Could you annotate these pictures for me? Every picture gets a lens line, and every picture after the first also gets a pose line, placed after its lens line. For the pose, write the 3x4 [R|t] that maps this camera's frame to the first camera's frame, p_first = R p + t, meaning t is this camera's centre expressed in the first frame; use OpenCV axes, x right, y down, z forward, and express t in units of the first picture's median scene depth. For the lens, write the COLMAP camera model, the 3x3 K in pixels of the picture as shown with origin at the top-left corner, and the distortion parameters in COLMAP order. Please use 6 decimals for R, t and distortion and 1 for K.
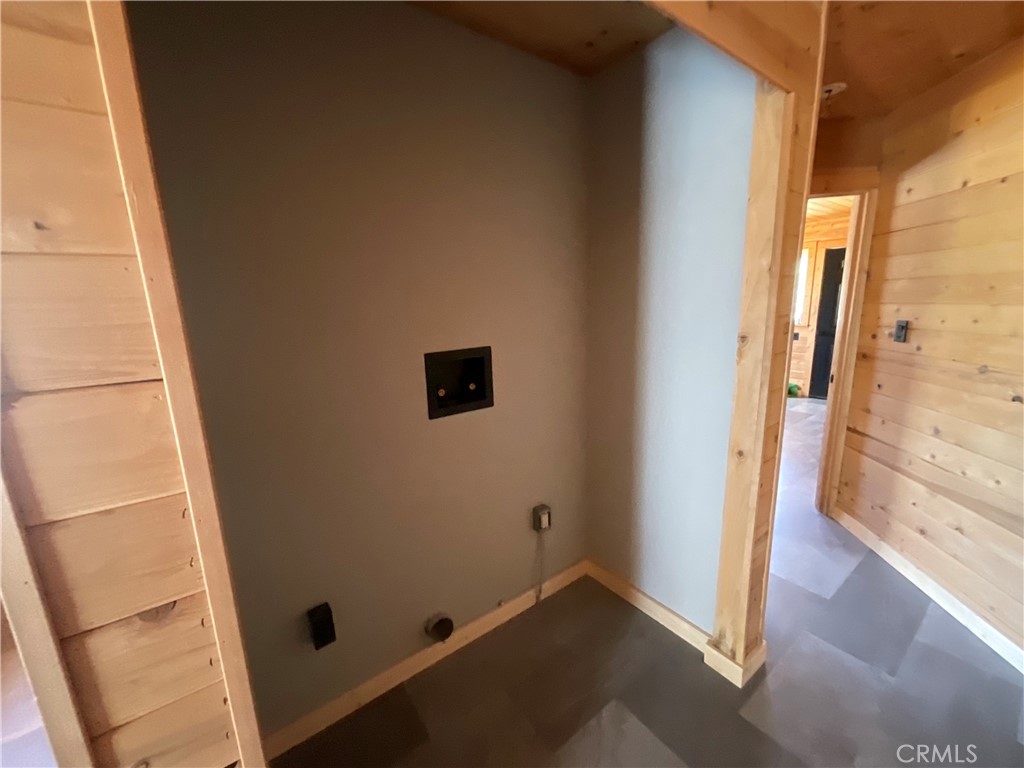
lens RADIAL K [[410.6, 0, 510.8], [0, 410.6, 387.0], [0, 0, 1]] dist [0.002818, 0.000516]
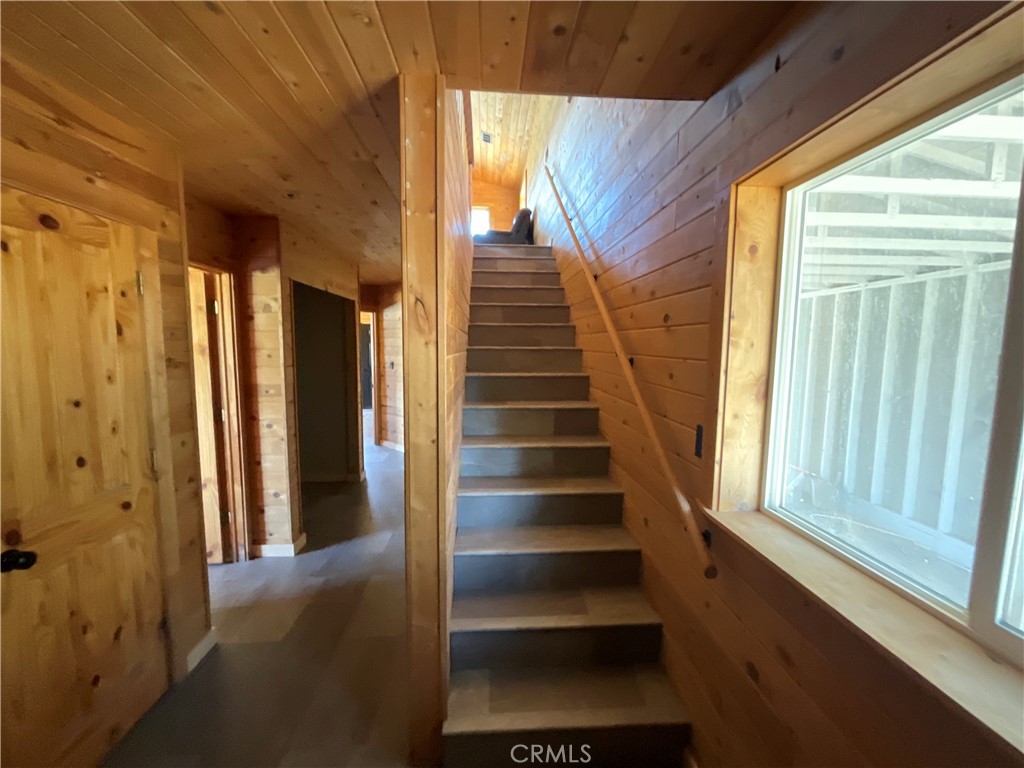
lens RADIAL K [[410.6, 0, 512.0], [0, 410.6, 381.9], [0, 0, 1]] dist [0.002818, 0.000516]
pose [[0.543187, -0.045578, 0.838374, -0.828068], [0.133556, 0.990502, -0.032683, 0.155872], [-0.828922, 0.129723, 0.544115, -1.033836]]
